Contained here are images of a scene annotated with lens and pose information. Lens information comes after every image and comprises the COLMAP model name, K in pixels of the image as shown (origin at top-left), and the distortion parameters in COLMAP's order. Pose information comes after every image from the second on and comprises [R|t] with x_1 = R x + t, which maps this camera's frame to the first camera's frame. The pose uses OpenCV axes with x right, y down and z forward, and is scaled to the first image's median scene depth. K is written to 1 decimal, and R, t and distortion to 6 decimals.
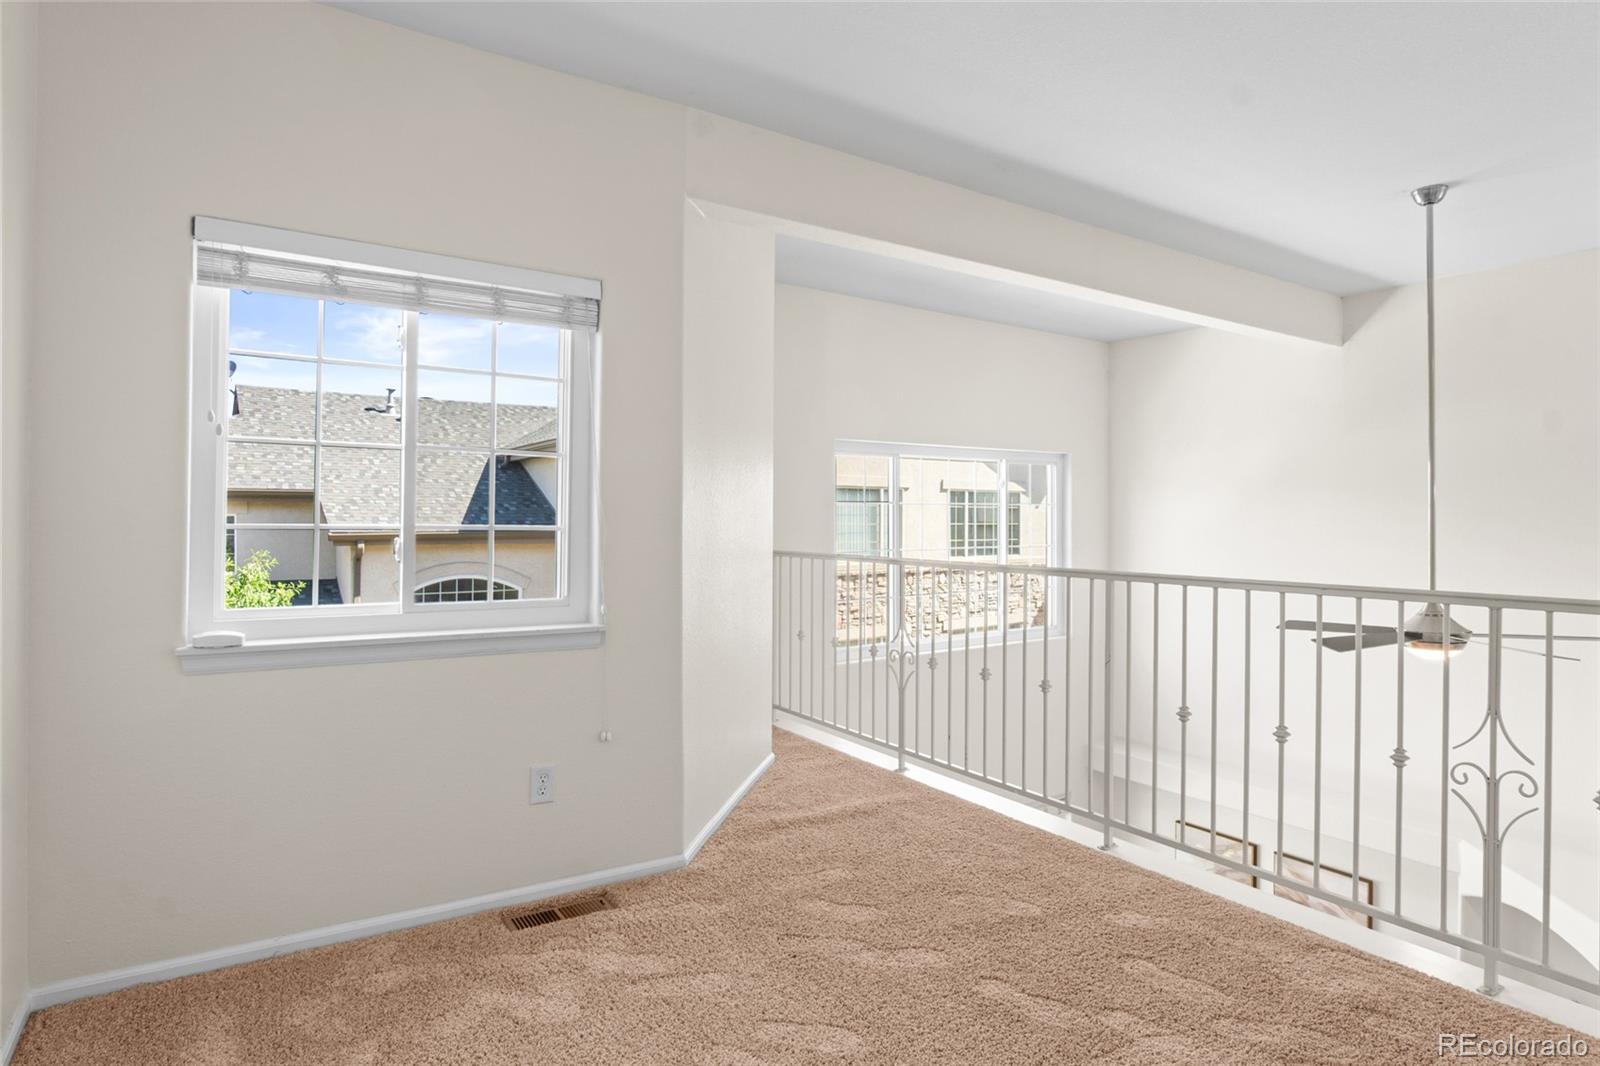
lens RADIAL K [[866.3, 0, 786.2], [0, 866.3, 530.1], [0, 0, 1]] dist [-0.028138, 0.004304]
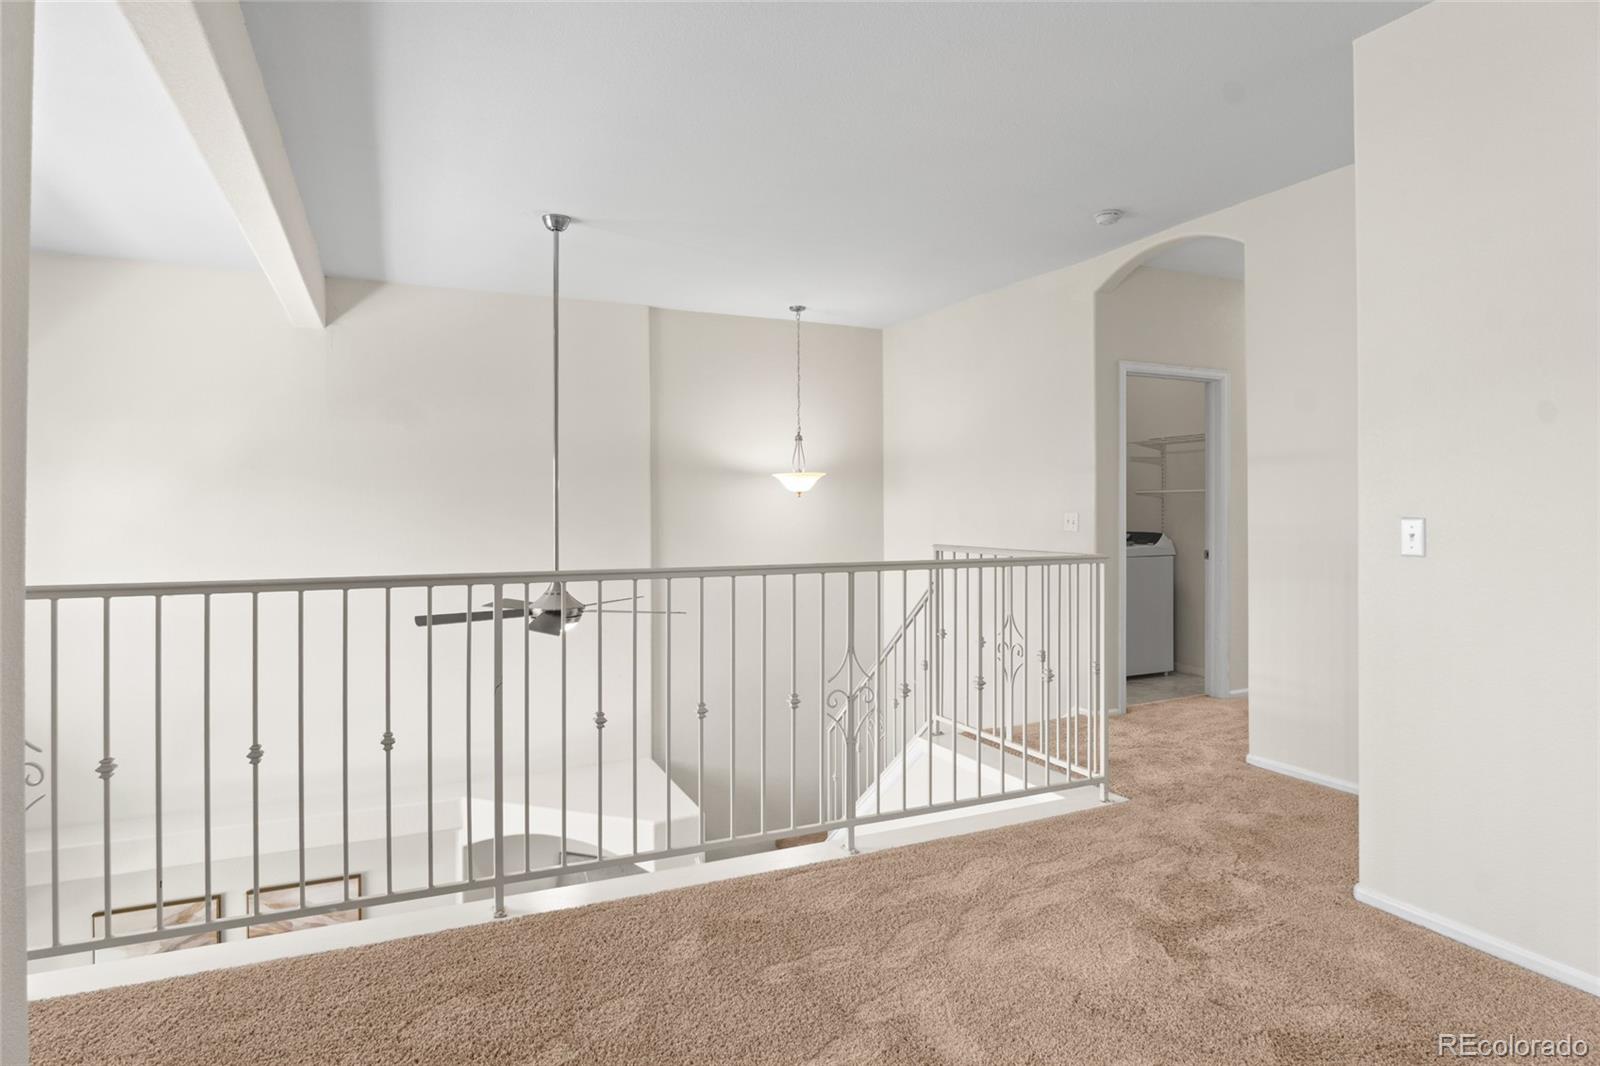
lens RADIAL K [[866.3, 0, 798.2], [0, 866.3, 517.0], [0, 0, 1]] dist [-0.028138, 0.004304]
pose [[0.142504, -0.010399, 0.989740, -0.262327], [0.013855, 0.999868, 0.008511, -0.005736], [-0.989697, 0.012500, 0.142629, 0.406800]]
